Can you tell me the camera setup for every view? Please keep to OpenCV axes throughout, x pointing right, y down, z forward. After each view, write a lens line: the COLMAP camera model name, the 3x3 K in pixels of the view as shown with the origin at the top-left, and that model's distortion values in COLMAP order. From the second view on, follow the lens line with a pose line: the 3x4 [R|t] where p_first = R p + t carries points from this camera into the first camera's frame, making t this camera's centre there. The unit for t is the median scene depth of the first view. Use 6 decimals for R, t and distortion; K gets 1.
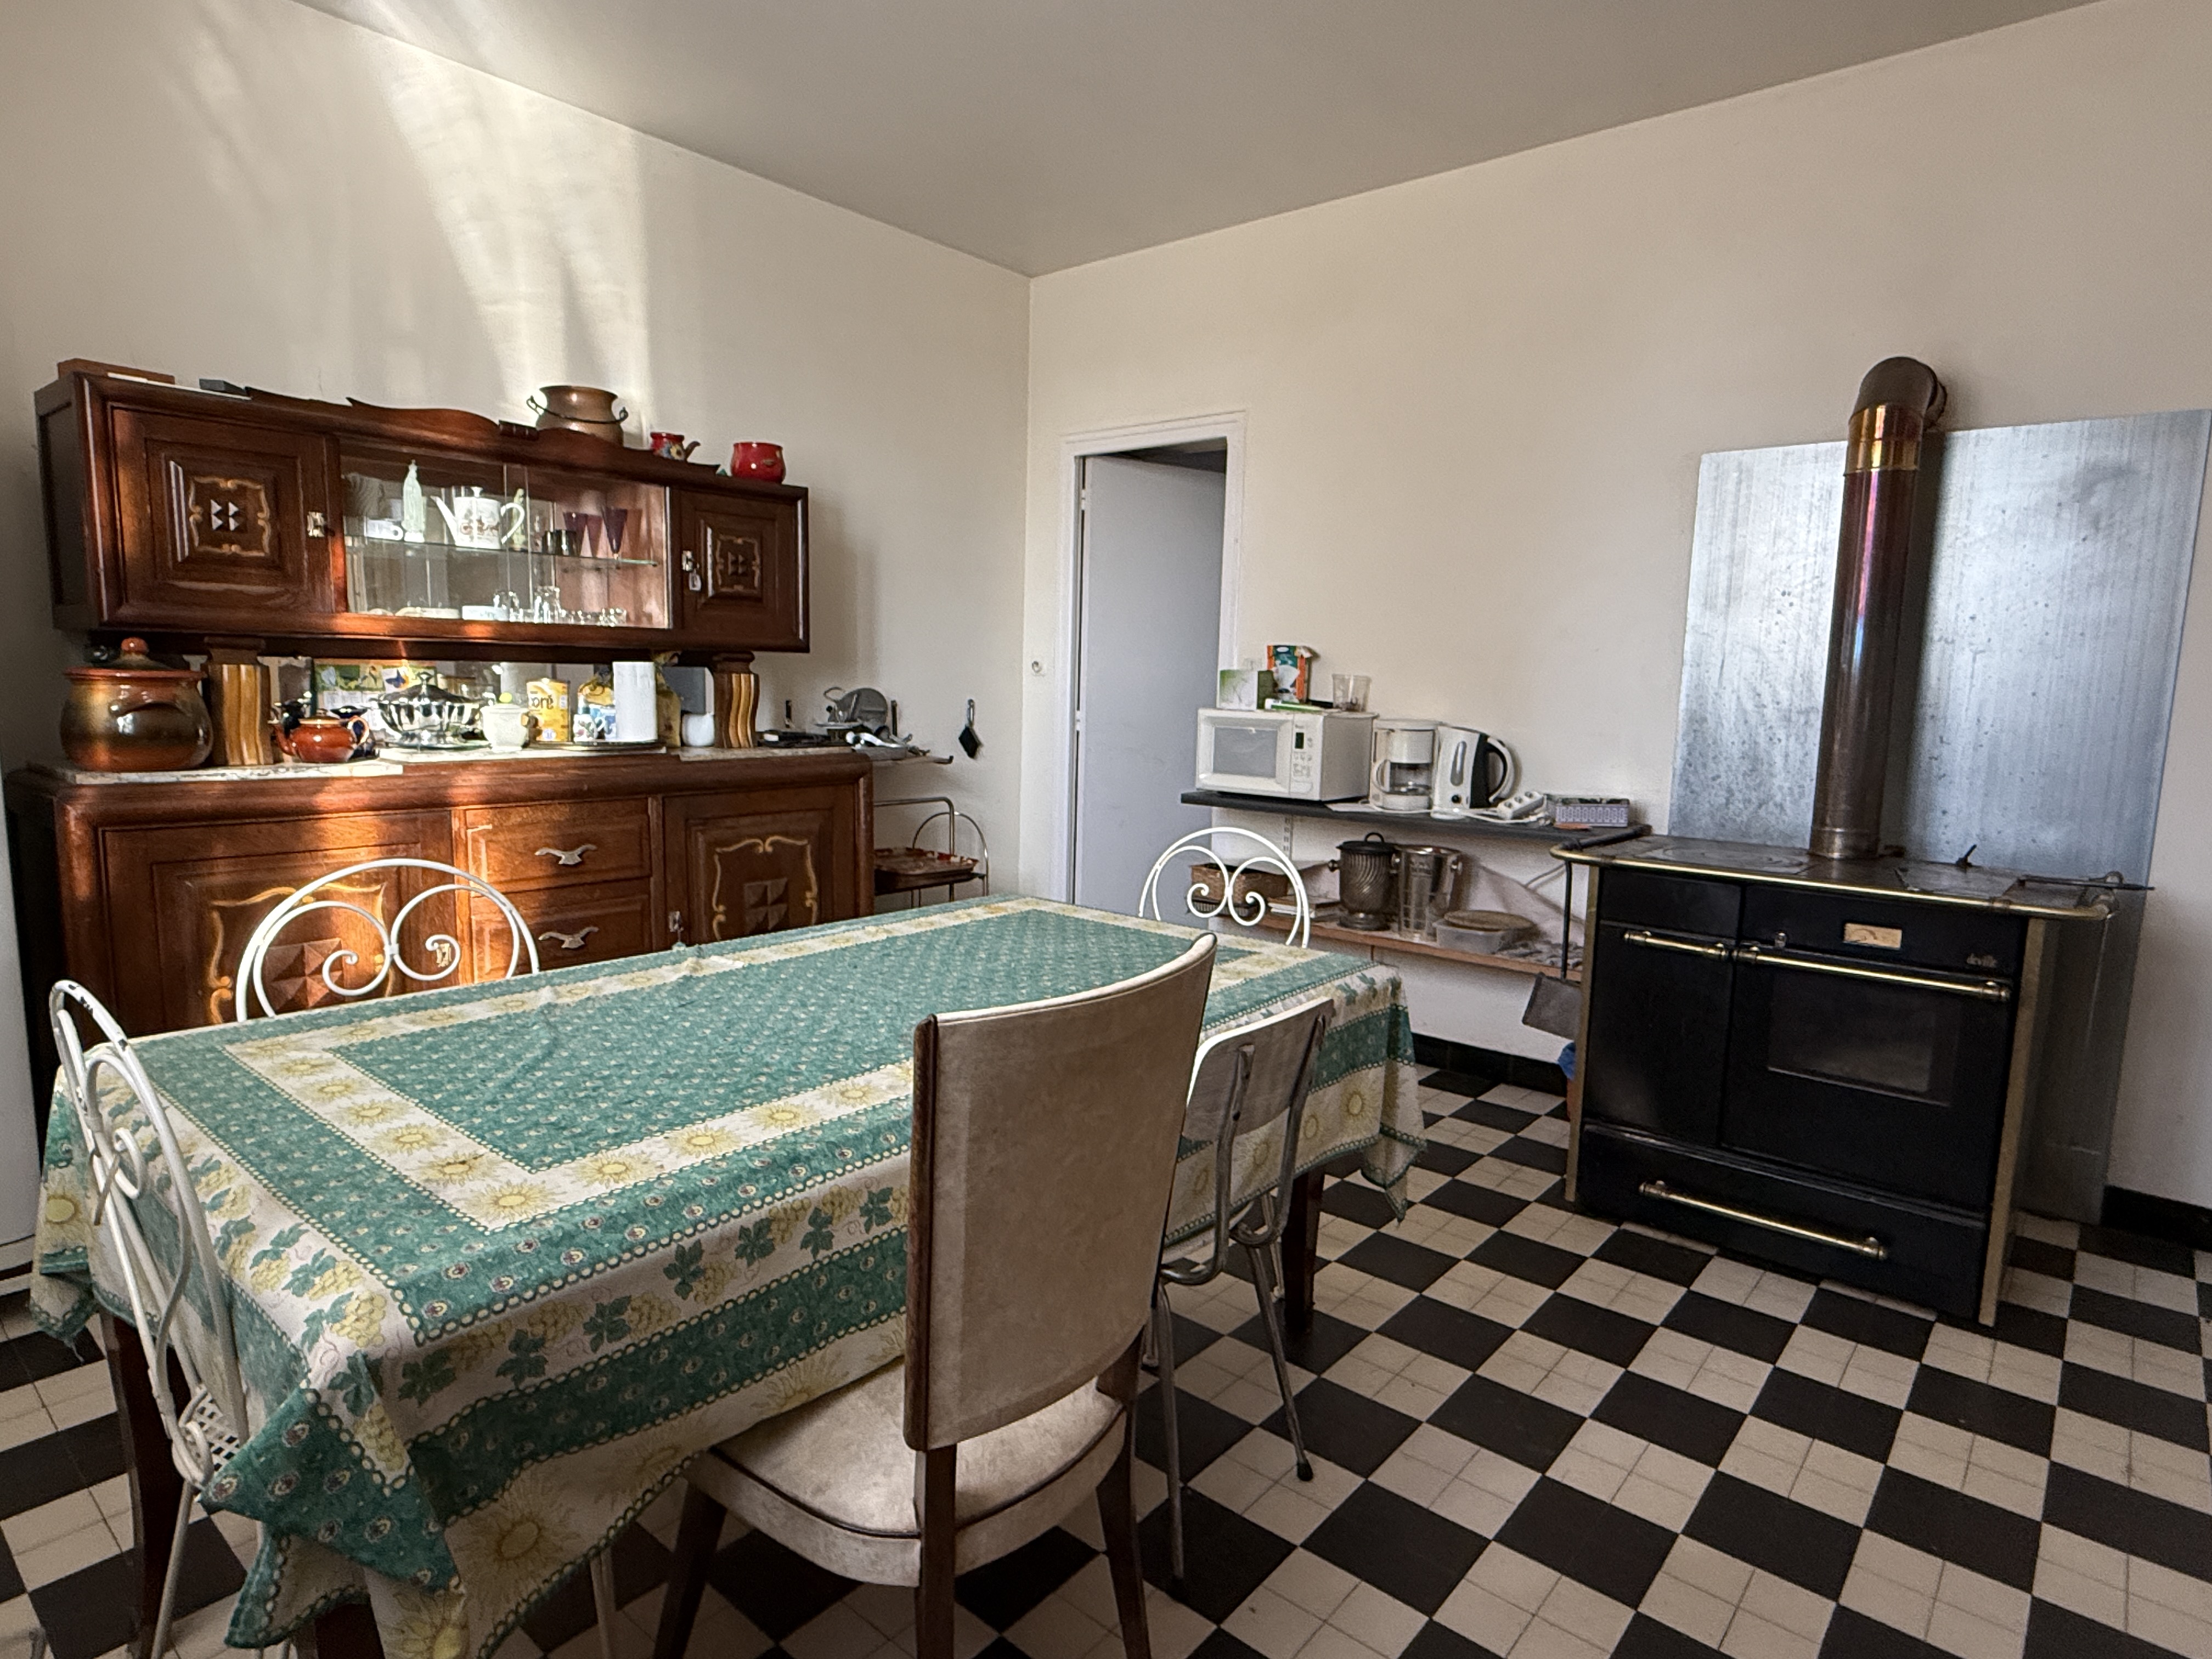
lens RADIAL K [[1230.8, 0, 1103.4], [0, 1230.8, 835.2], [0, 0, 1]] dist [-0.004012, 0.000064]
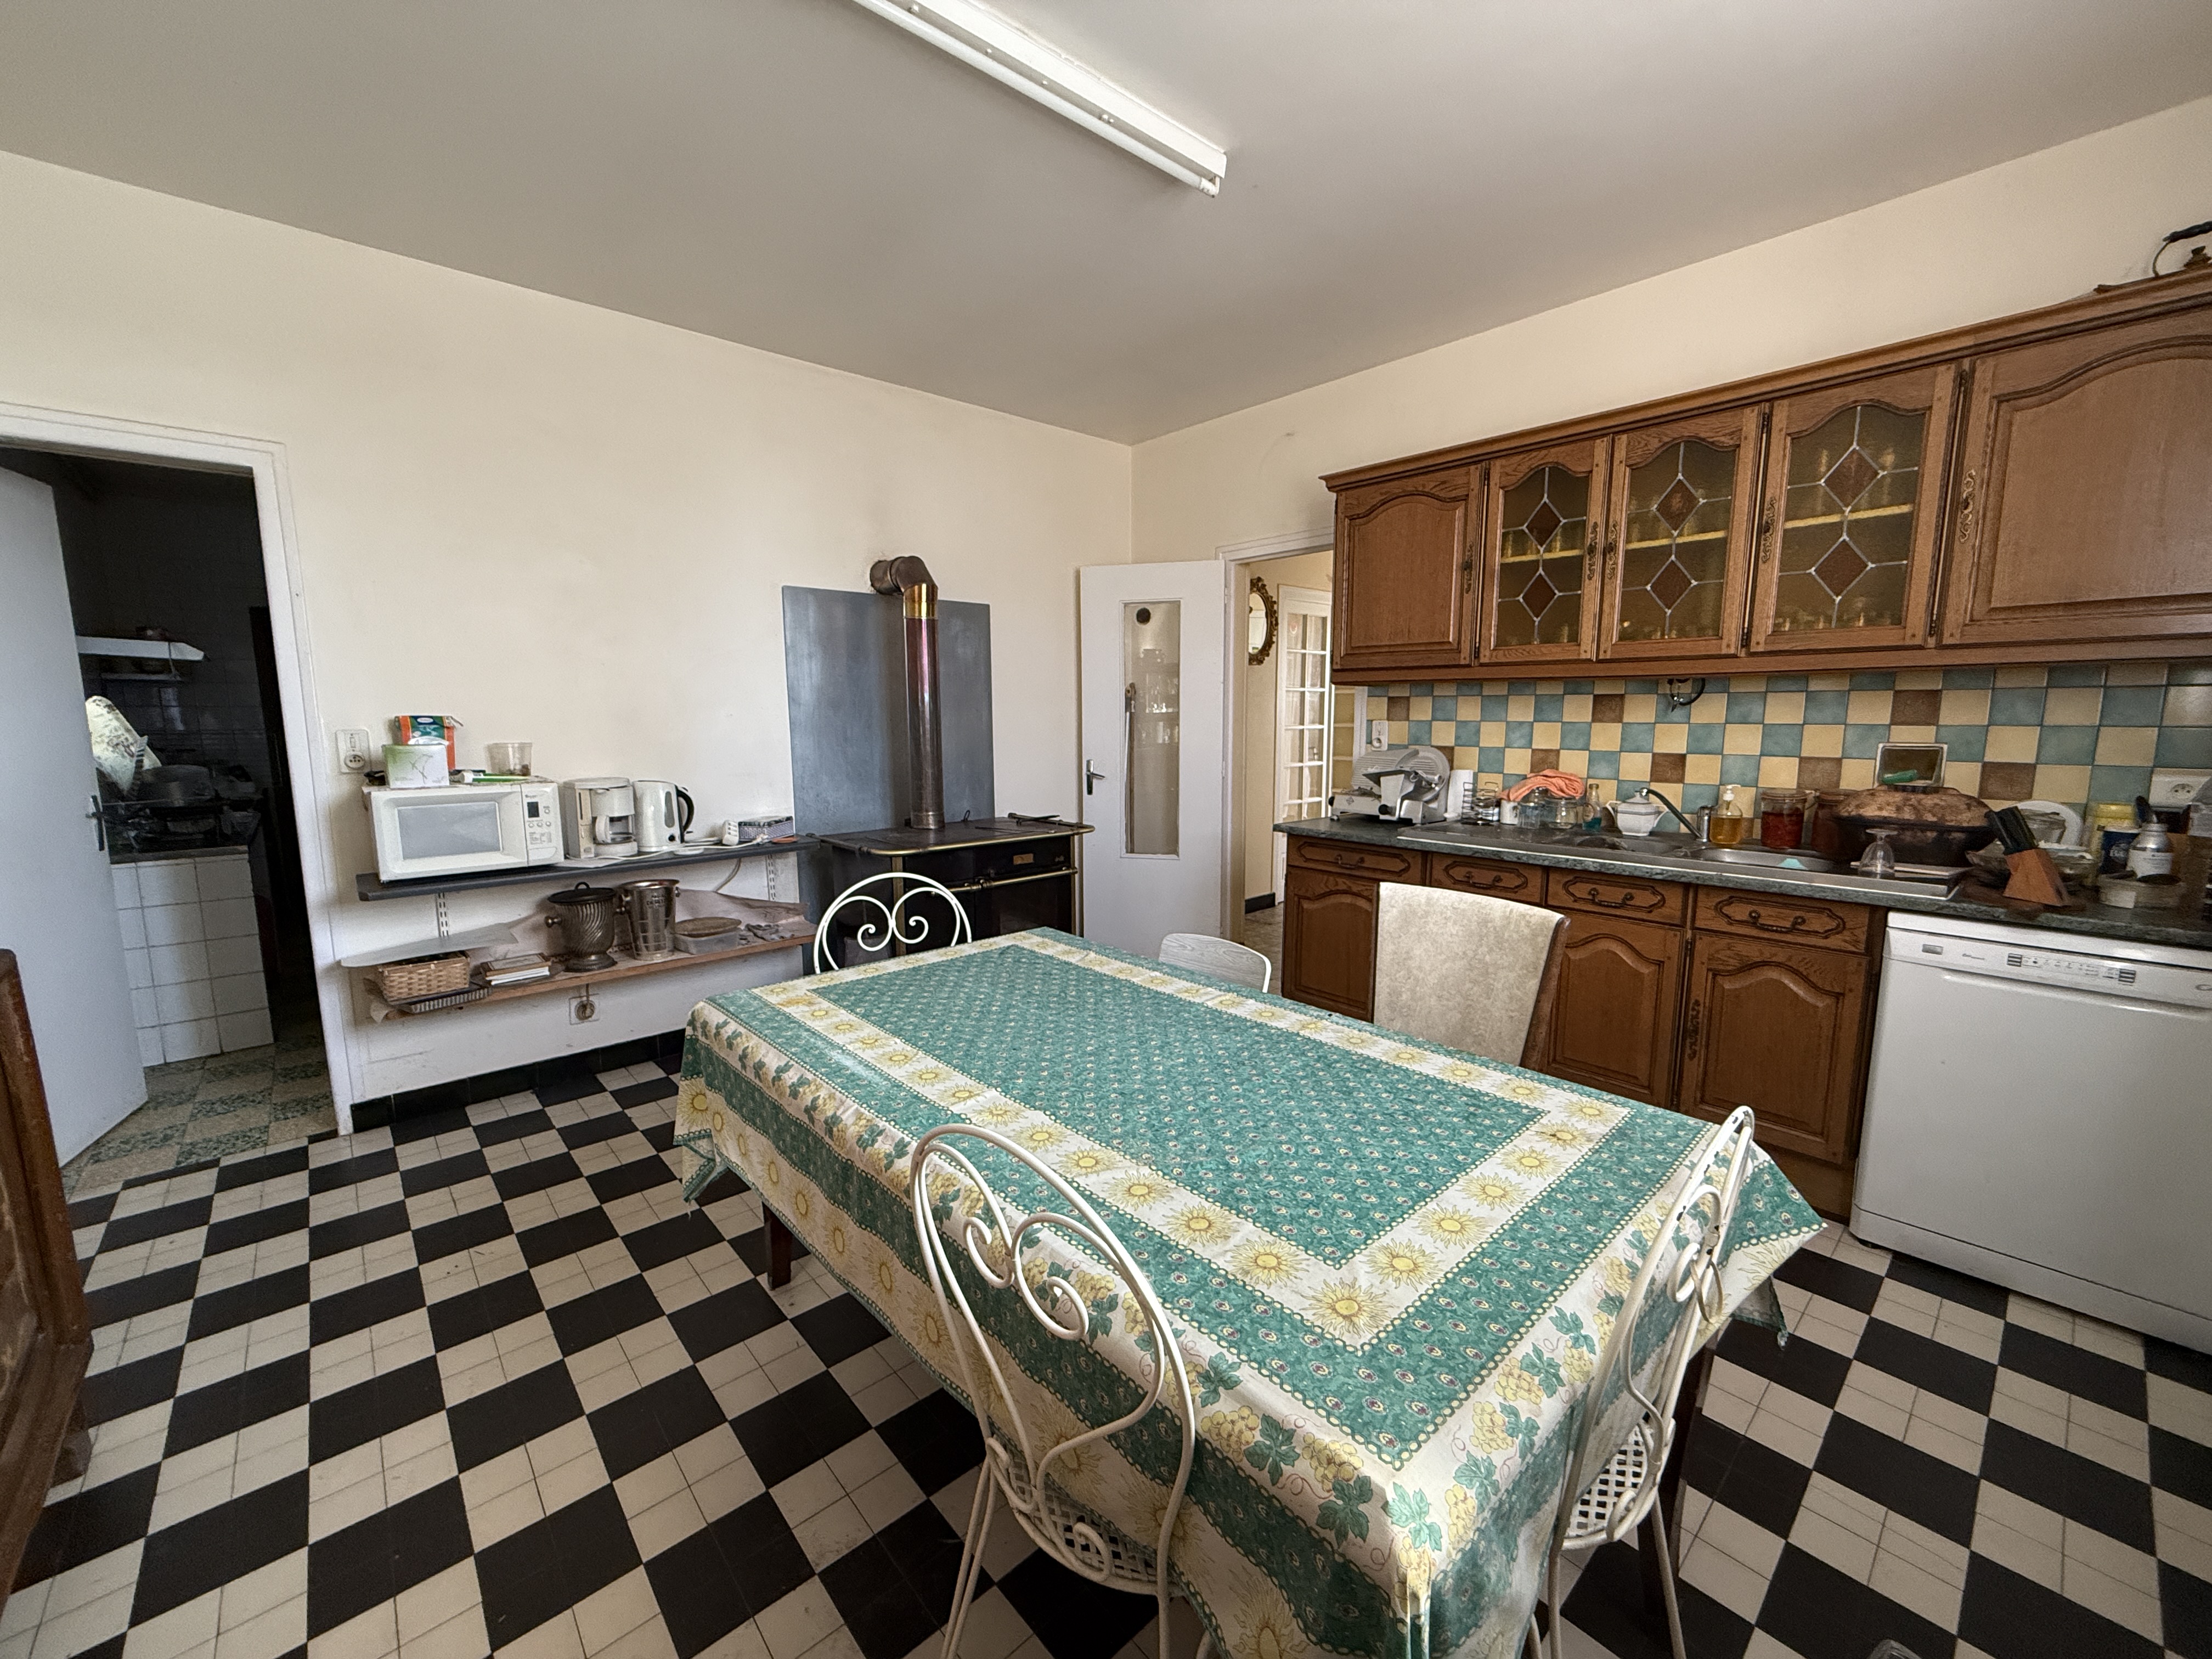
lens RADIAL K [[880.7, 0, 1102.3], [0, 880.7, 828.9], [0, 0, 1]] dist [0.003481, 0.000106]
pose [[0.142355, -0.160126, 0.976778, -0.833857], [0.139226, 0.980256, 0.140406, -0.166150], [-0.979975, 0.116005, 0.161838, 0.701514]]
